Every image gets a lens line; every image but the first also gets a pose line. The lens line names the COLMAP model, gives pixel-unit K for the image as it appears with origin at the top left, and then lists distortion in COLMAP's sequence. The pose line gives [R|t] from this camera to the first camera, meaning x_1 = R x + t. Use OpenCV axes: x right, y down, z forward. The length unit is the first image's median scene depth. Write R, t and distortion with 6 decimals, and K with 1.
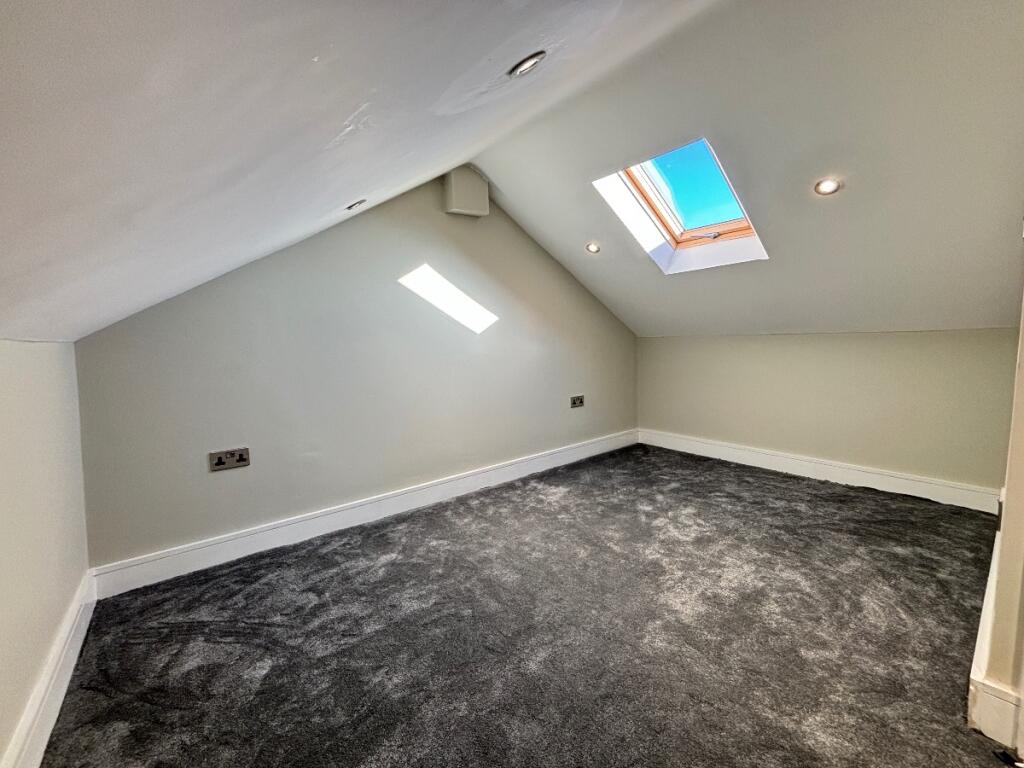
lens RADIAL K [[413.3, 0, 514.6], [0, 413.3, 381.0], [0, 0, 1]] dist [0.001475, -0.001238]
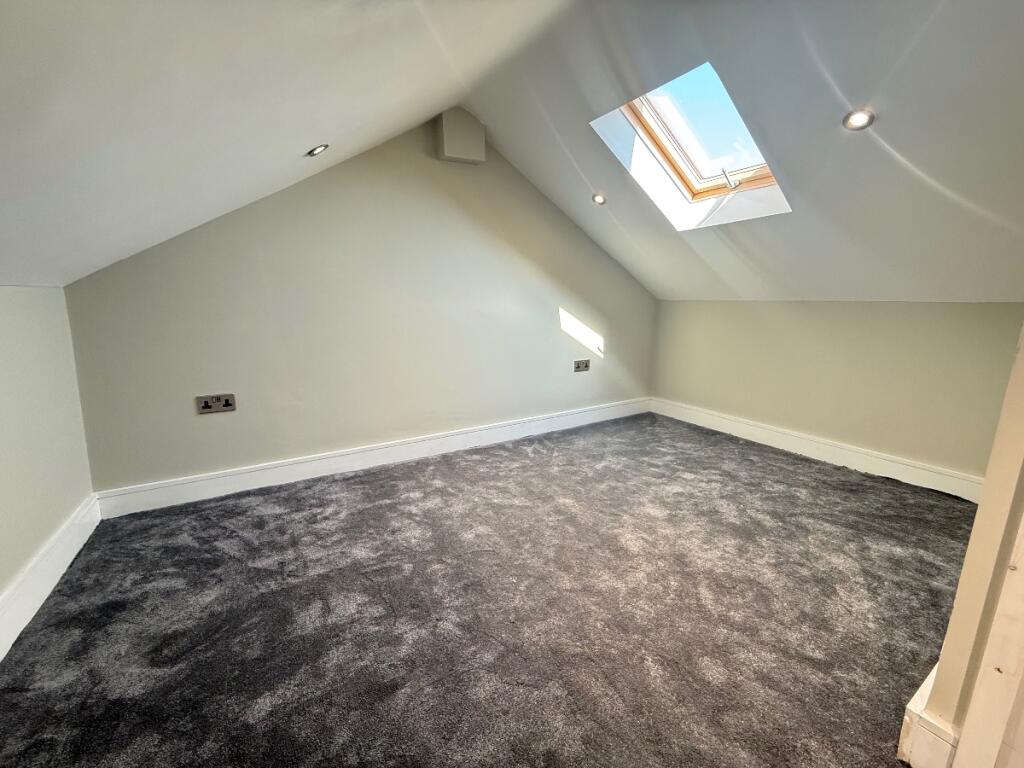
lens RADIAL K [[407.4, 0, 511.2], [0, 407.4, 383.8], [0, 0, 1]] dist [0.000819, -0.001182]
pose [[0.991509, 0.056633, -0.117062, 0.164913], [-0.043809, 0.993037, 0.109358, -0.007970], [0.122440, -0.103301, 0.987085, 0.058935]]
